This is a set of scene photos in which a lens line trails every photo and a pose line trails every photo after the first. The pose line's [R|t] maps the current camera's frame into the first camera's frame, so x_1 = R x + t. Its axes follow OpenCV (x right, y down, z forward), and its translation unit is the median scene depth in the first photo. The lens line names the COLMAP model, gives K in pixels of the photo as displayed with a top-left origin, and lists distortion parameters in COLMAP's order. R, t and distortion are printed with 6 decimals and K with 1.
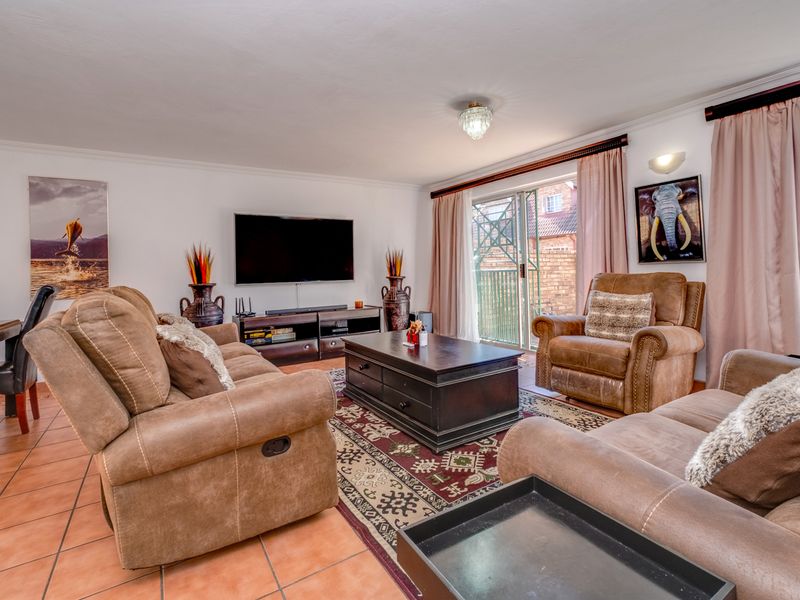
lens RADIAL K [[387.1, 0, 401.2], [0, 387.1, 271.8], [0, 0, 1]] dist [0.001363, 0.000122]
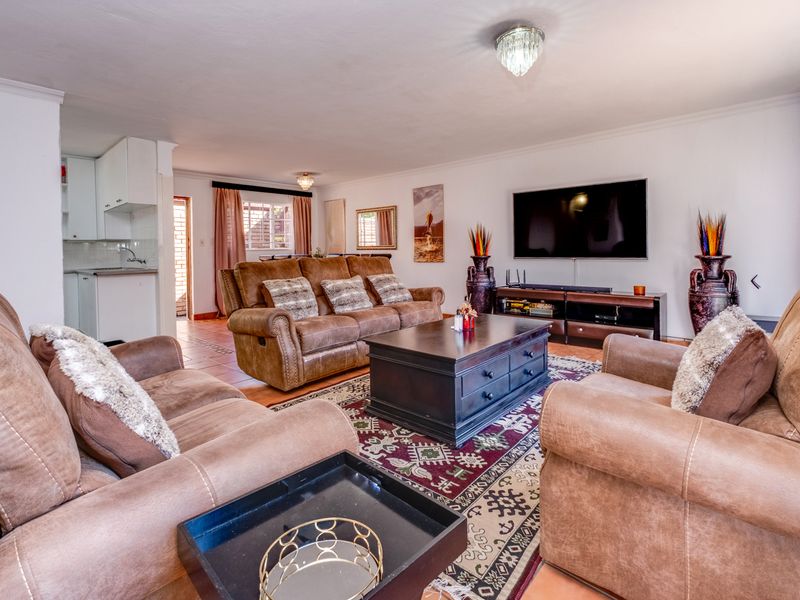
lens RADIAL K [[398.2, 0, 400.4], [0, 398.2, 269.5], [0, 0, 1]] dist [0.000113, -0.000035]
pose [[0.262480, 0.069932, -0.962400, 0.698190], [0.002211, 0.997324, 0.073073, -0.020132], [0.964935, -0.021308, 0.261623, 0.458219]]
